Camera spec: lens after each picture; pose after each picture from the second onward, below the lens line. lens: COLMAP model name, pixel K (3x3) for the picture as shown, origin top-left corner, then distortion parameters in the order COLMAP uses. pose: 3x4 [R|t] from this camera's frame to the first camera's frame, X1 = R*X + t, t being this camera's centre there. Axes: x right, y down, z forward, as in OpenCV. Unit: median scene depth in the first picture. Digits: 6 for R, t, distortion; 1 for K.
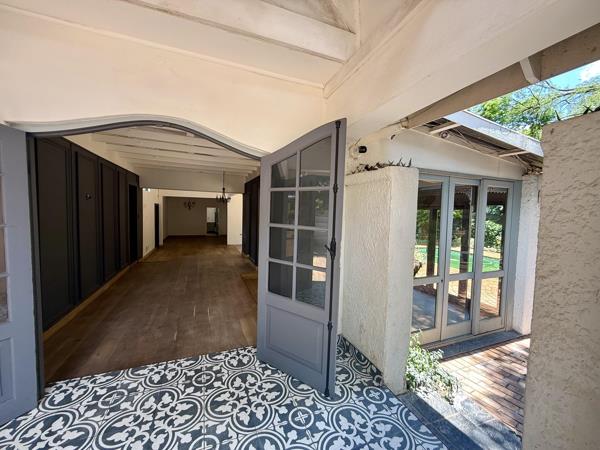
lens RADIAL K [[237.2, 0, 300.4], [0, 237.2, 224.5], [0, 0, 1]] dist [-0.002444, 0.000568]
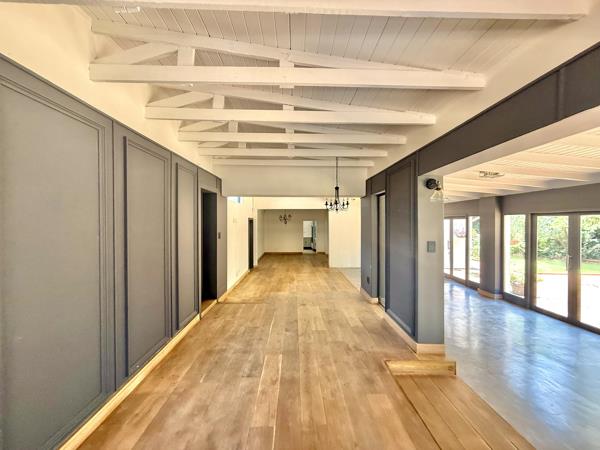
lens RADIAL K [[237.2, 0, 303.2], [0, 237.2, 225.3], [0, 0, 1]] dist [-0.002444, 0.000568]
pose [[0.934243, -0.022583, -0.355920, -0.666241], [0.005363, 0.998770, -0.049294, -0.094718], [0.356596, 0.044143, 0.933215, 1.431590]]
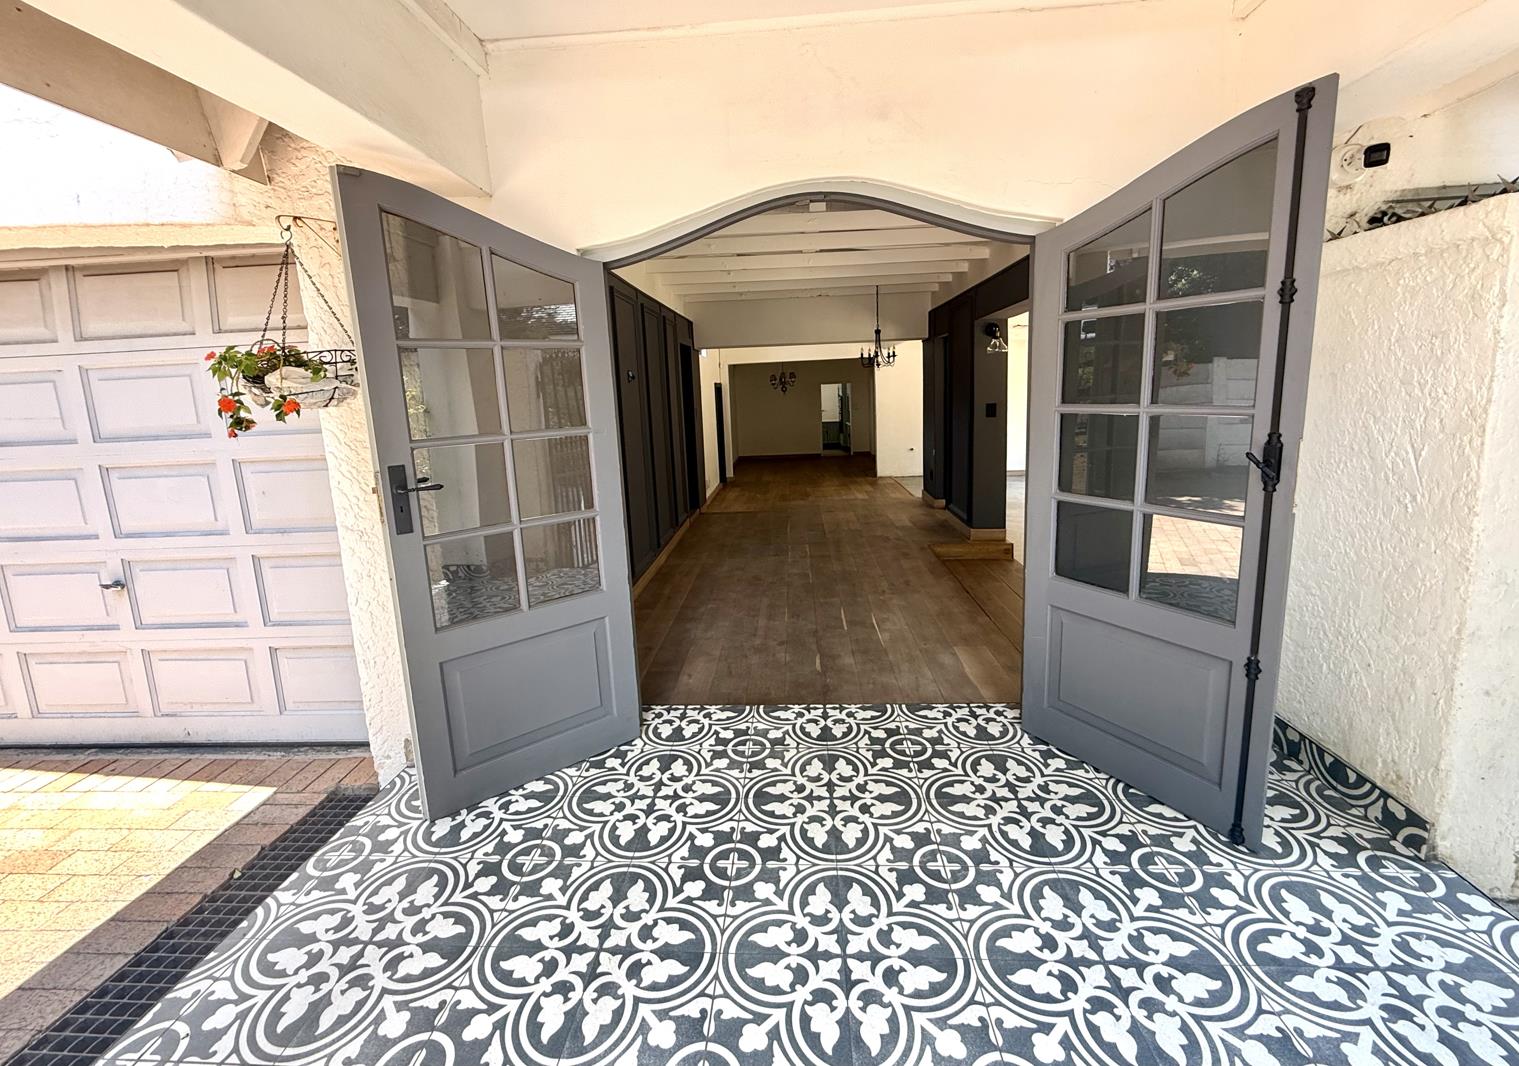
lens RADIAL K [[637.6, 0, 761.8], [0, 637.6, 492.7], [0, 0, 1]] dist [-0.000828, 0.000211]
pose [[0.899039, 0.004916, -0.437842, -0.115421], [0.041271, 0.994534, 0.095911, 0.018594], [0.435920, -0.104298, 0.893922, -0.184882]]
